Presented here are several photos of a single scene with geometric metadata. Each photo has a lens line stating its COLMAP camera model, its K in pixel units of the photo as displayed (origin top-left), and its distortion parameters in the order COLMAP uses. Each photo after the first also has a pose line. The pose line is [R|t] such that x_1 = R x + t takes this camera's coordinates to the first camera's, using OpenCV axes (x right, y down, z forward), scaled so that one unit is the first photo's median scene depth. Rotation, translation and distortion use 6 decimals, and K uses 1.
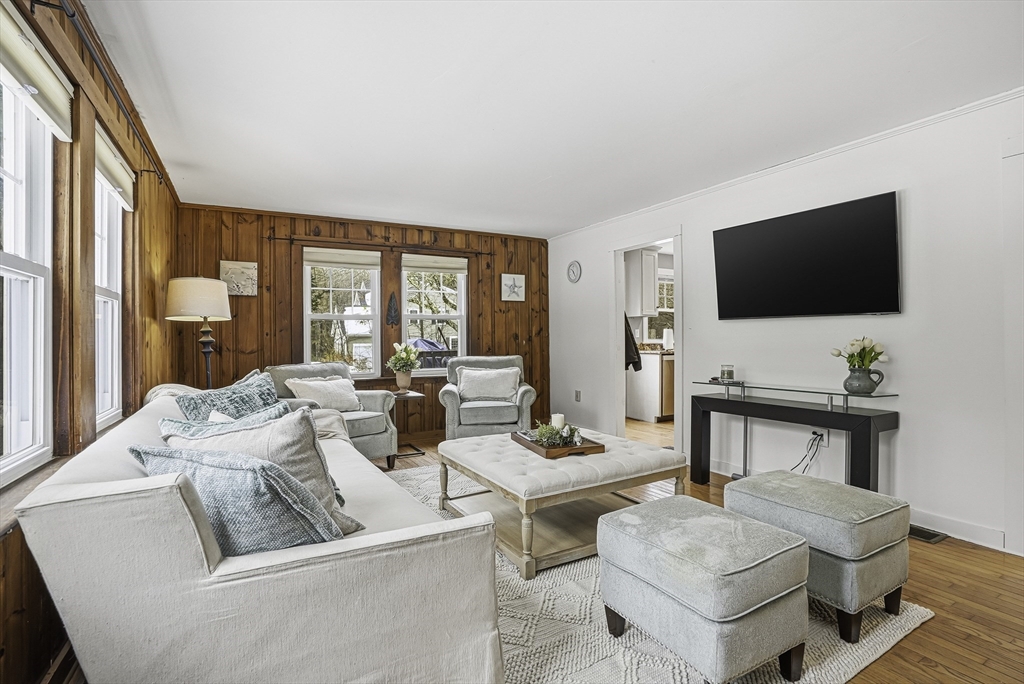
lens RADIAL K [[481.6, 0, 501.5], [0, 481.6, 341.4], [0, 0, 1]] dist [-0.048497, 0.012802]
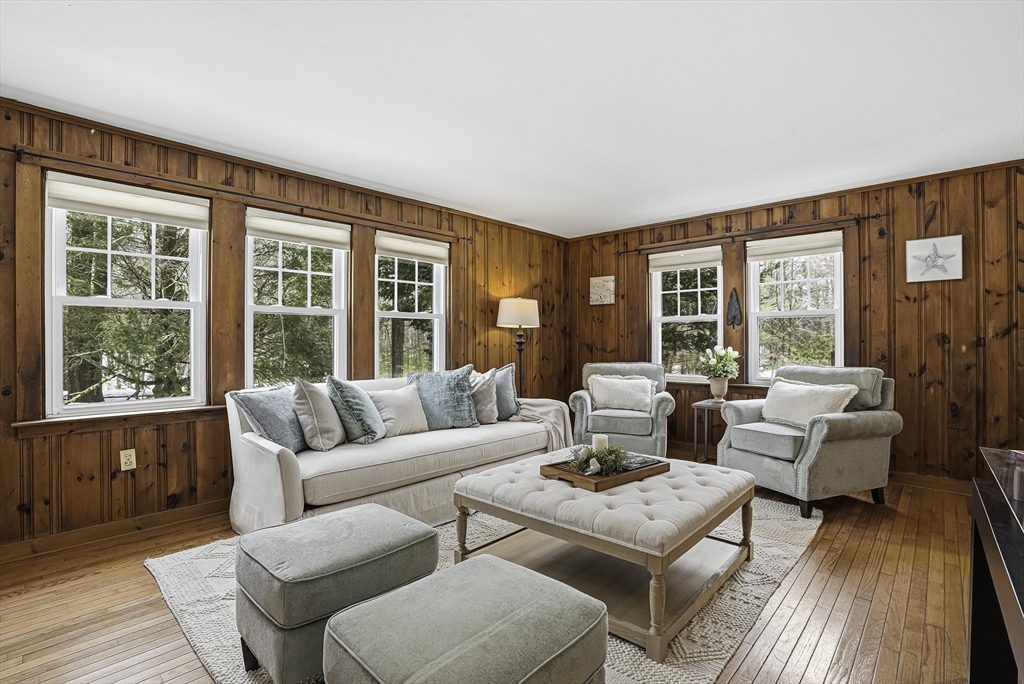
lens RADIAL K [[481.6, 0, 504.3], [0, 481.6, 338.0], [0, 0, 1]] dist [-0.048497, 0.012802]
pose [[0.315081, 0.003947, -0.949057, 0.463493], [-0.005428, 0.999982, 0.002357, -0.010230], [0.949049, 0.004409, 0.315097, 0.315618]]
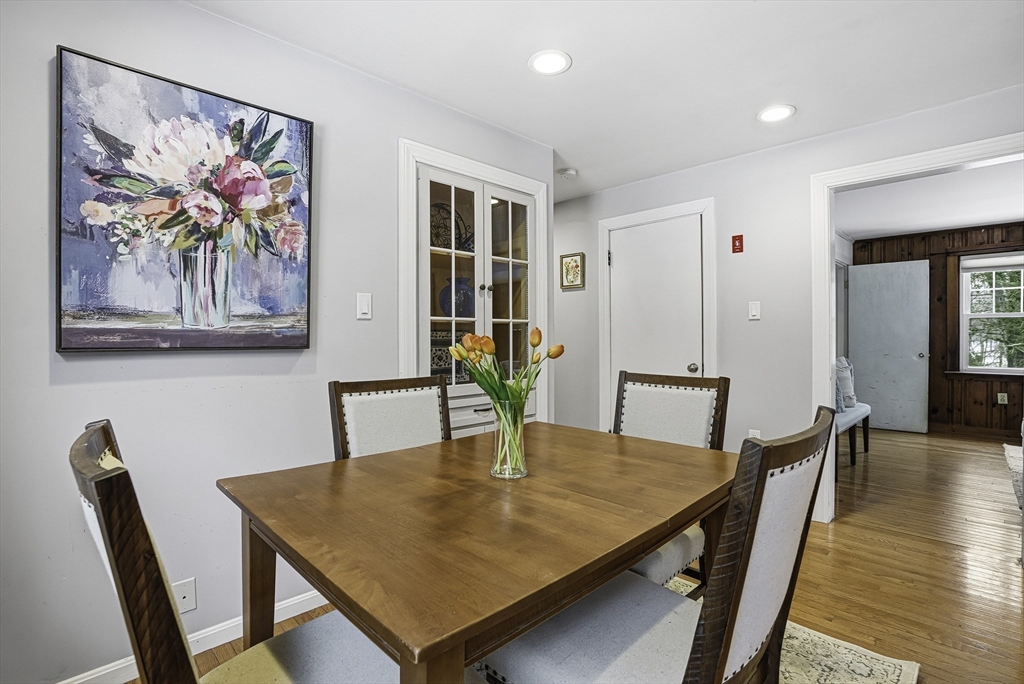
lens RADIAL K [[481.6, 0, 512.7], [0, 481.6, 342.5], [0, 0, 1]] dist [-0.048497, 0.012802]
pose [[-0.954807, 0.011442, -0.297008, 5.291976], [0.006531, 0.999825, 0.017523, -0.031100], [0.297156, 0.014791, -0.954714, 3.226842]]
